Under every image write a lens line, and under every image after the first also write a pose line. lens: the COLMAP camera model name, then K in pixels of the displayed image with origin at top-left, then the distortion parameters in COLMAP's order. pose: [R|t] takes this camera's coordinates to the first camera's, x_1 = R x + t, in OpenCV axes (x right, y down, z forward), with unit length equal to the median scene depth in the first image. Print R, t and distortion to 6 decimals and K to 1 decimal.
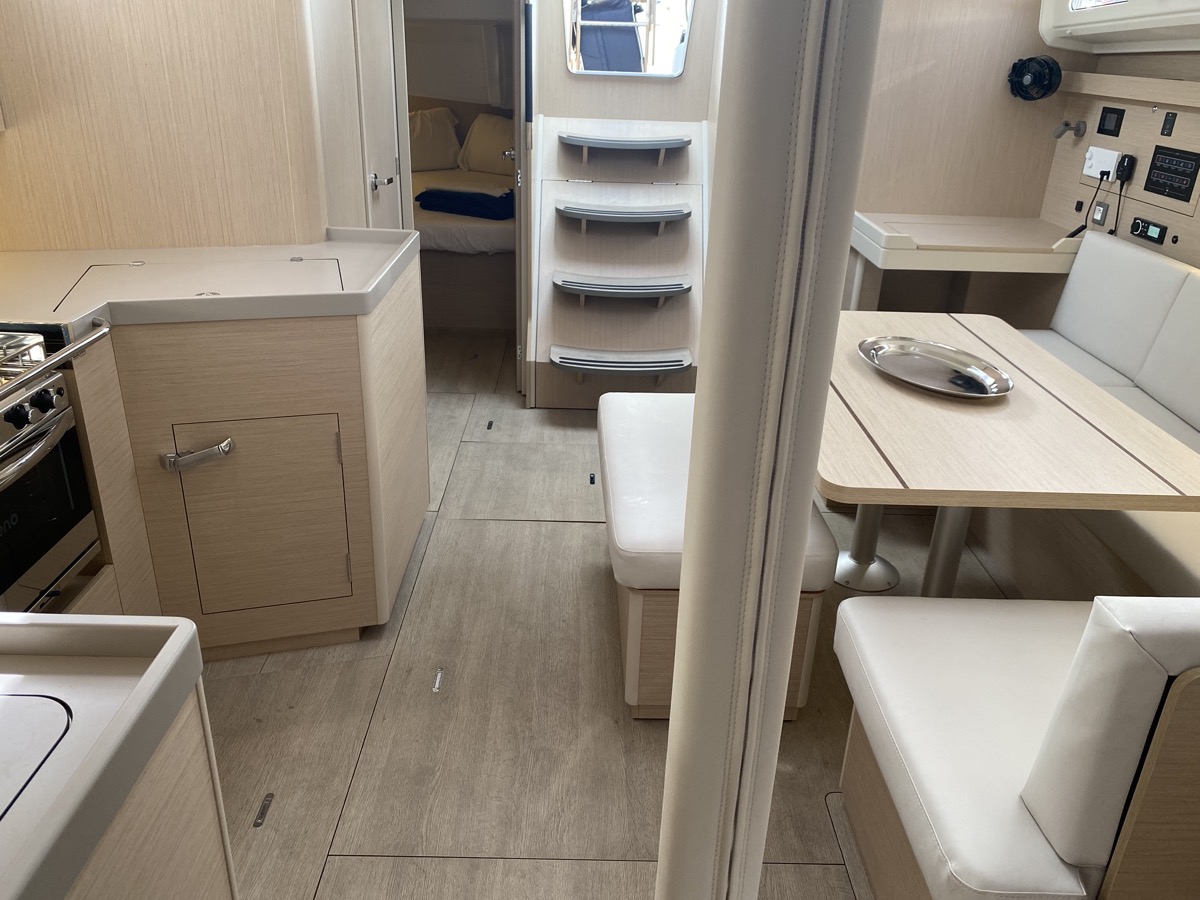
lens RADIAL K [[915.9, 0, 601.6], [0, 915.9, 436.4], [0, 0, 1]] dist [0.030003, -0.035660]
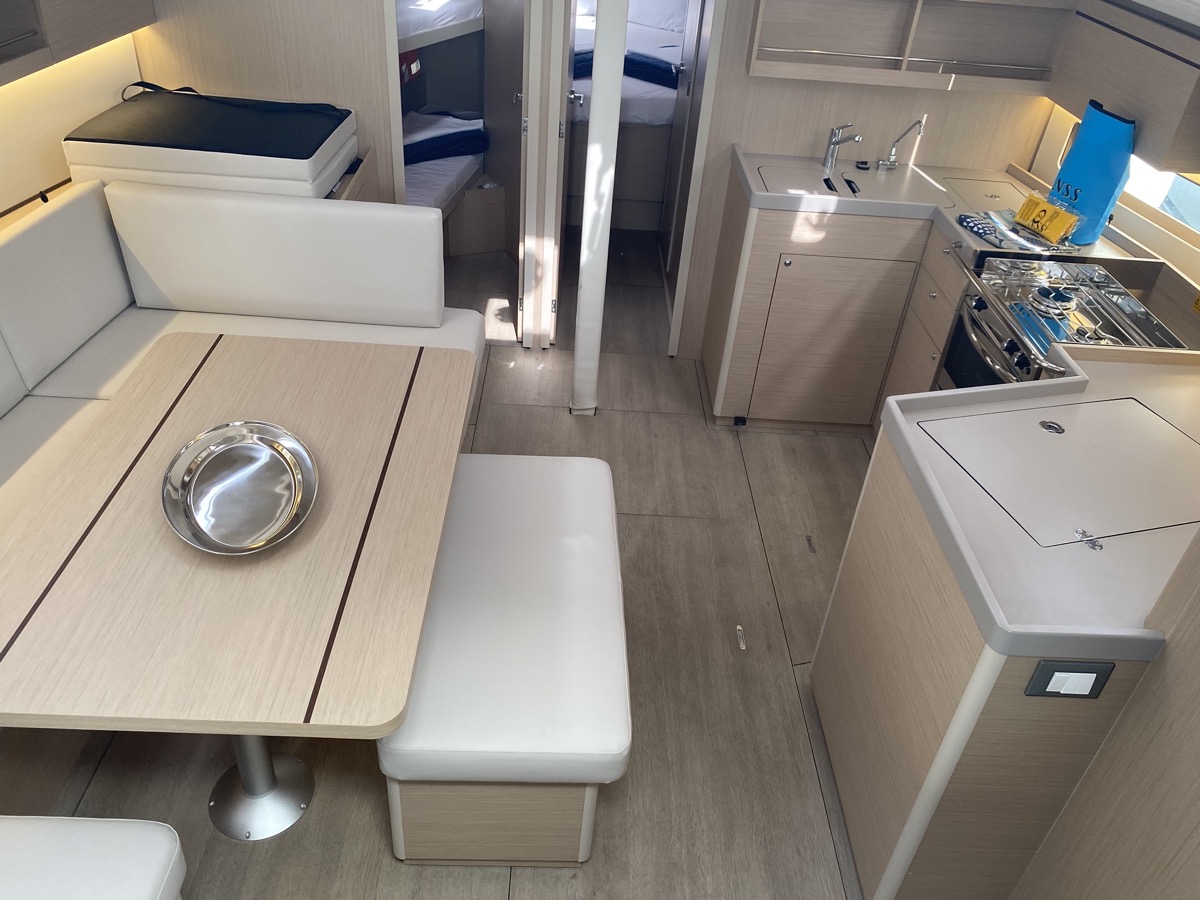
lens RADIAL K [[915.9, 0, 600.5], [0, 915.9, 442.9], [0, 0, 1]] dist [0.030003, -0.035660]
pose [[-0.994230, -0.089738, -0.058775, 0.066934], [-0.097064, 0.519296, 0.849065, -0.613034], [-0.045672, 0.849870, -0.525009, 1.026499]]
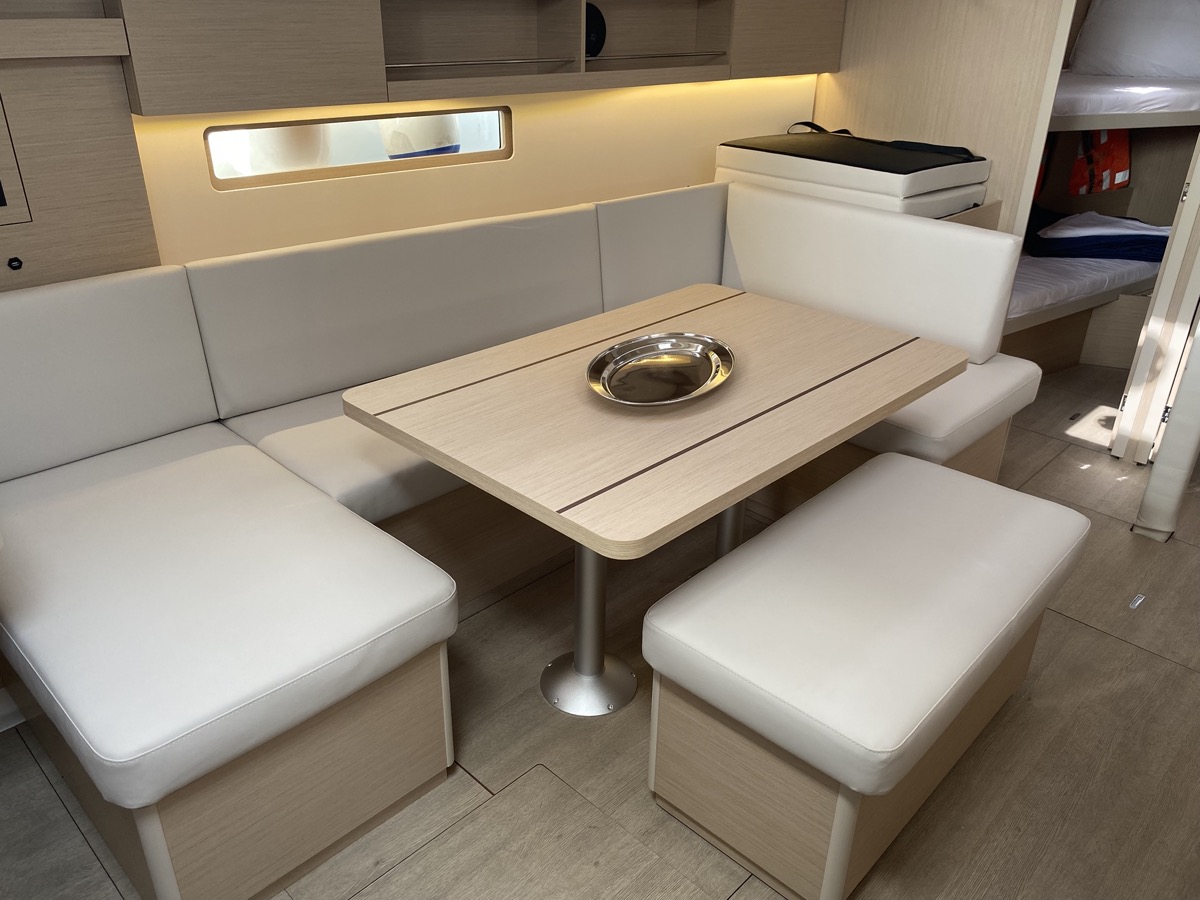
lens RADIAL K [[915.9, 0, 599.7], [0, 915.9, 444.0], [0, 0, 1]] dist [0.030003, -0.035660]
pose [[-0.705746, -0.354652, 0.613306, -0.117275], [0.242436, 0.692524, 0.679438, -0.466617], [-0.665693, 0.628198, -0.402766, 1.062311]]
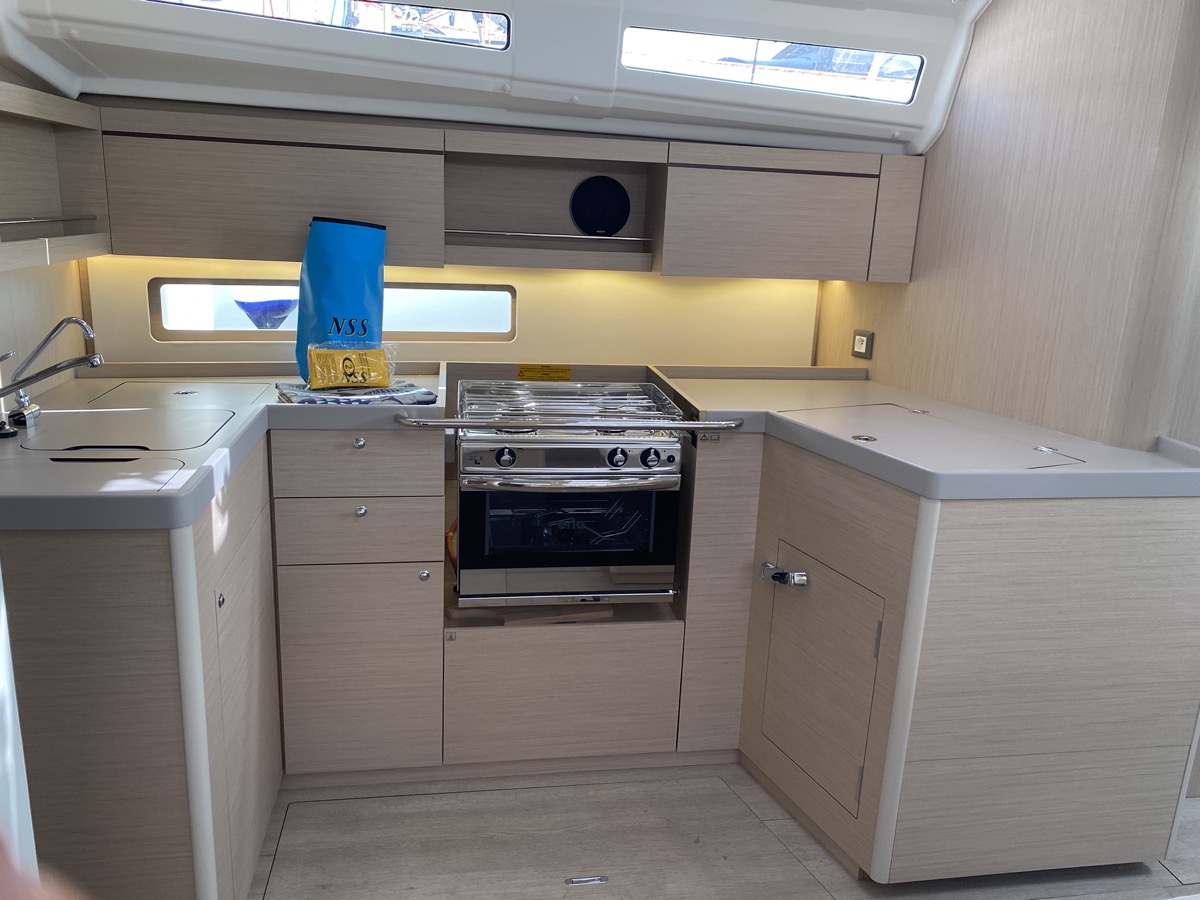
lens RADIAL K [[915.9, 0, 603.3], [0, 915.9, 439.3], [0, 0, 1]] dist [0.030003, -0.035660]
pose [[0.157526, 0.217751, -0.963208, 0.312645], [-0.430686, 0.892882, 0.131417, -0.106903], [0.888648, 0.394139, 0.234434, 0.347207]]
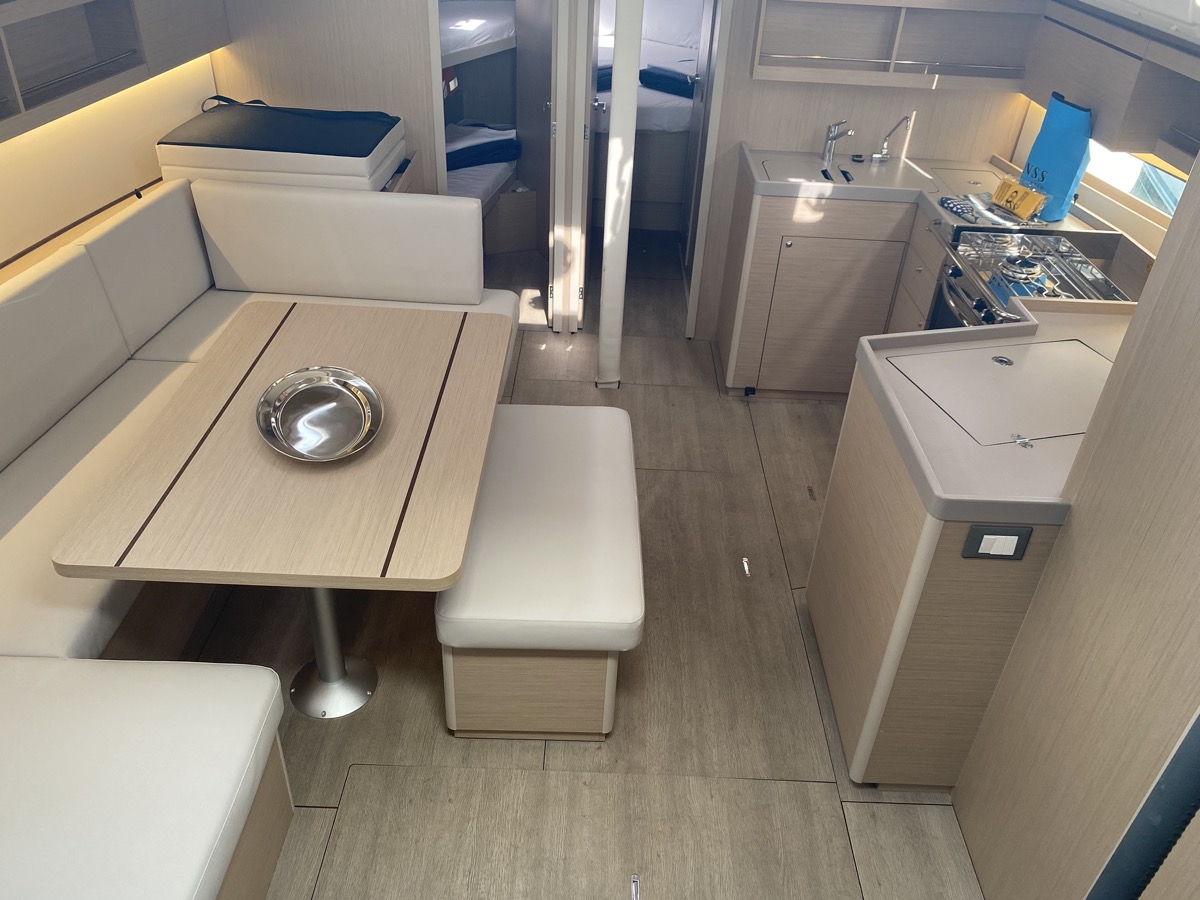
lens RADIAL K [[915.9, 0, 606.4], [0, 915.9, 442.9], [0, 0, 1]] dist [0.030003, -0.035660]
pose [[-0.996198, -0.082321, -0.028508, 0.056289], [-0.068679, 0.540801, 0.838342, -0.677631], [-0.053596, 0.837113, -0.544398, 1.150126]]
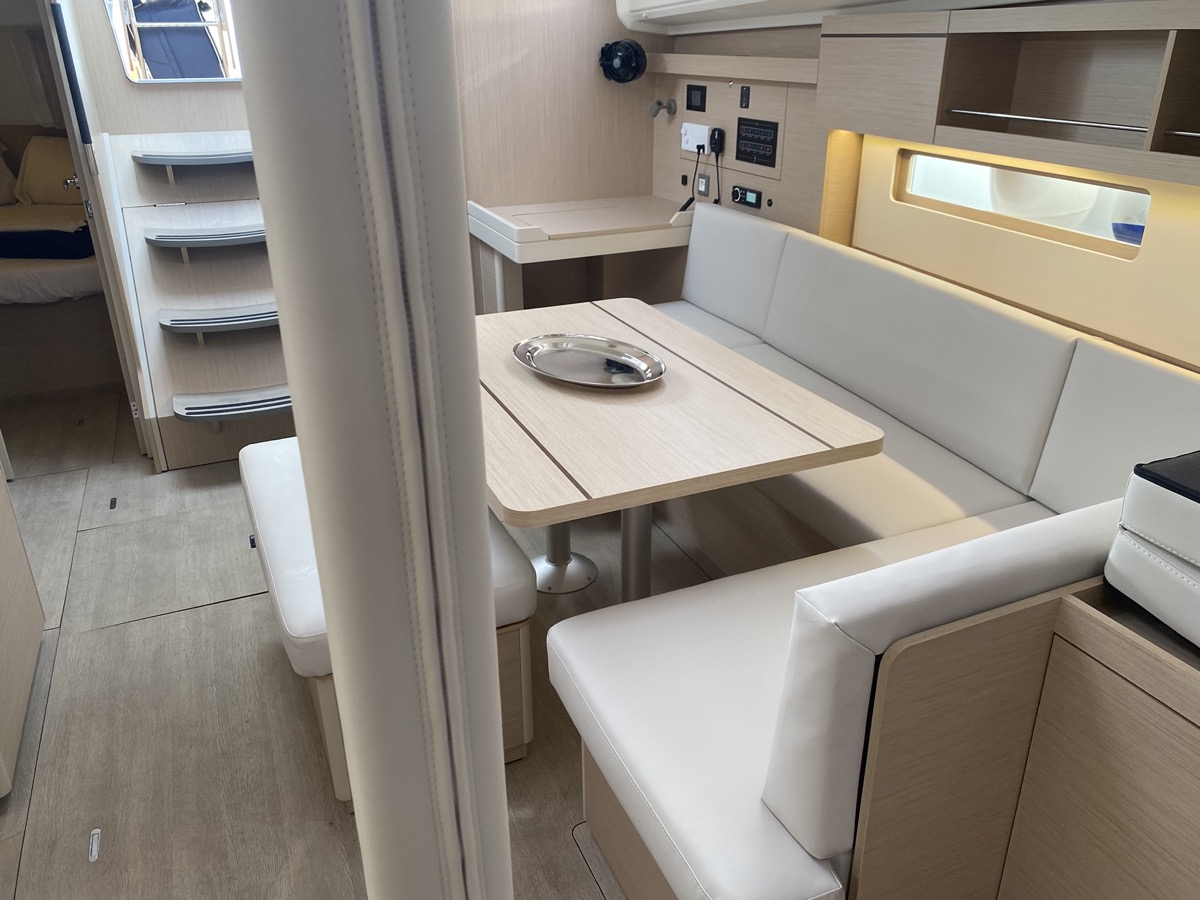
lens RADIAL K [[915.9, 0, 605.1], [0, 915.9, 436.0], [0, 0, 1]] dist [0.030003, -0.035660]
pose [[0.919537, -0.193544, 0.342042, 0.019082], [0.191839, 0.980645, 0.039162, -0.023256], [-0.343001, 0.029606, 0.938868, 0.056930]]
